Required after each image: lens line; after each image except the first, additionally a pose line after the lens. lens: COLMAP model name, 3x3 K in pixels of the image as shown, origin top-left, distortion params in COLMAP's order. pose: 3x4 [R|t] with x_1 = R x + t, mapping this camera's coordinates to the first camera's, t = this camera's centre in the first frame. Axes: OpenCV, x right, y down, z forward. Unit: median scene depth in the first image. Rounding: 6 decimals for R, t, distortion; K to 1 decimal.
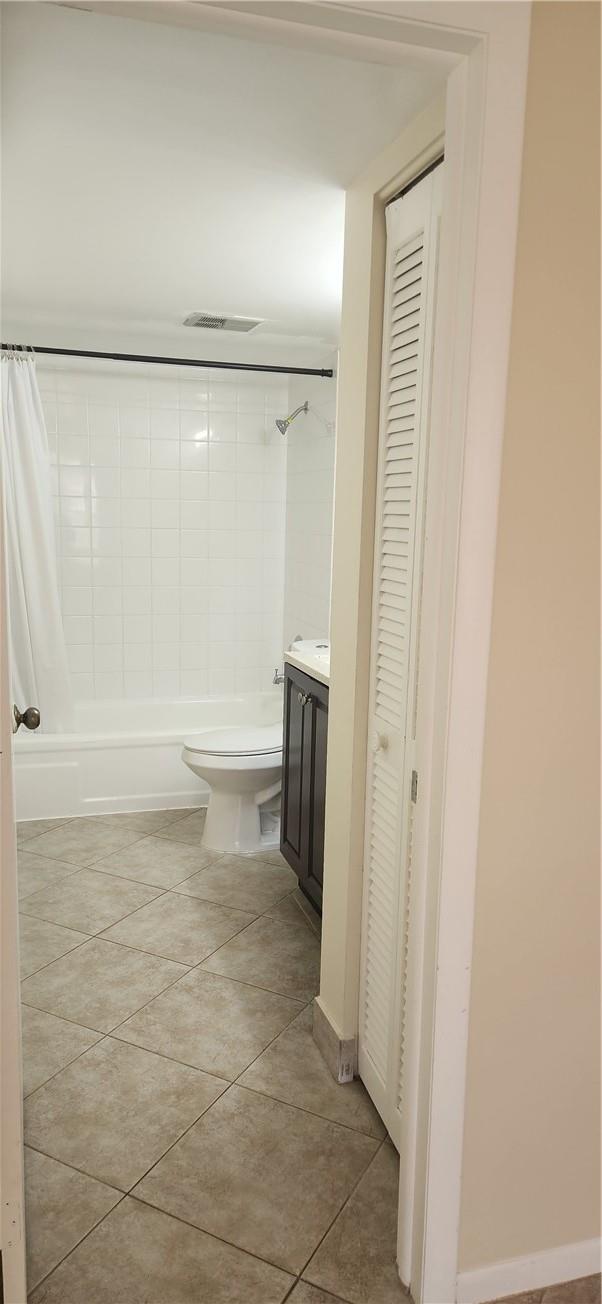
lens RADIAL K [[838.5, 0, 282.6], [0, 838.5, 634.0], [0, 0, 1]] dist [0.052686, -0.045598]
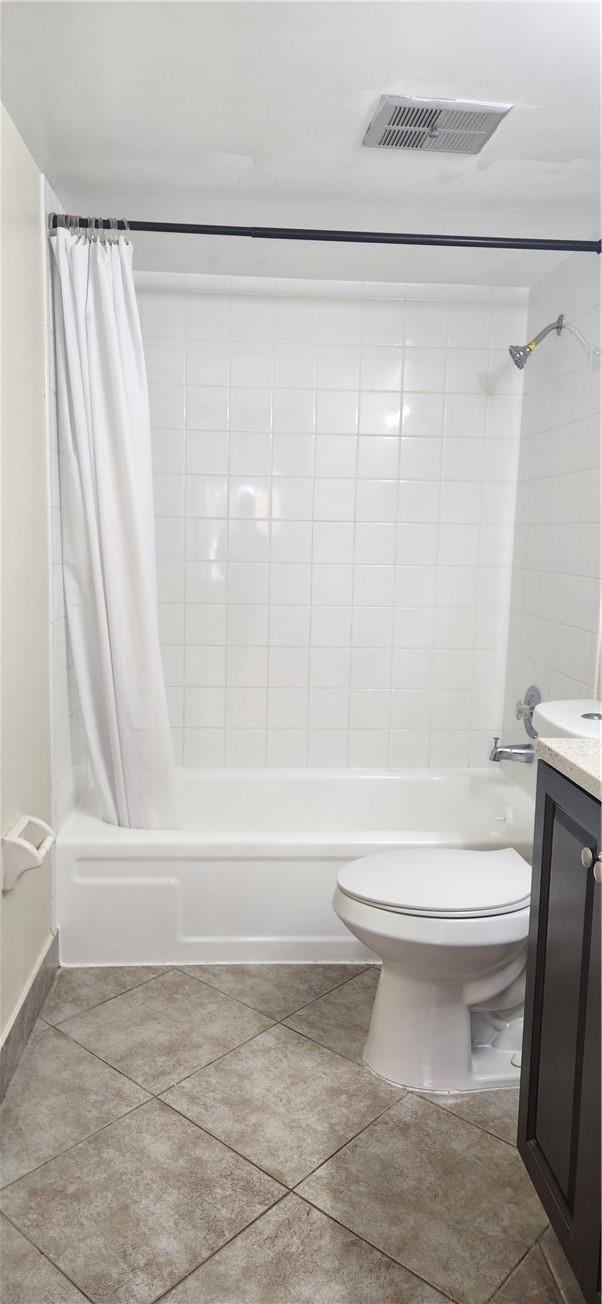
lens RADIAL K [[833.1, 0, 301.0], [0, 833.1, 652.0], [0, 0, 1]] dist [0.037723, -0.041358]
pose [[0.977898, 0.031387, -0.206711, -0.029621], [-0.033194, 0.999435, -0.005278, -0.019665], [0.206429, 0.012023, 0.978388, 0.435811]]
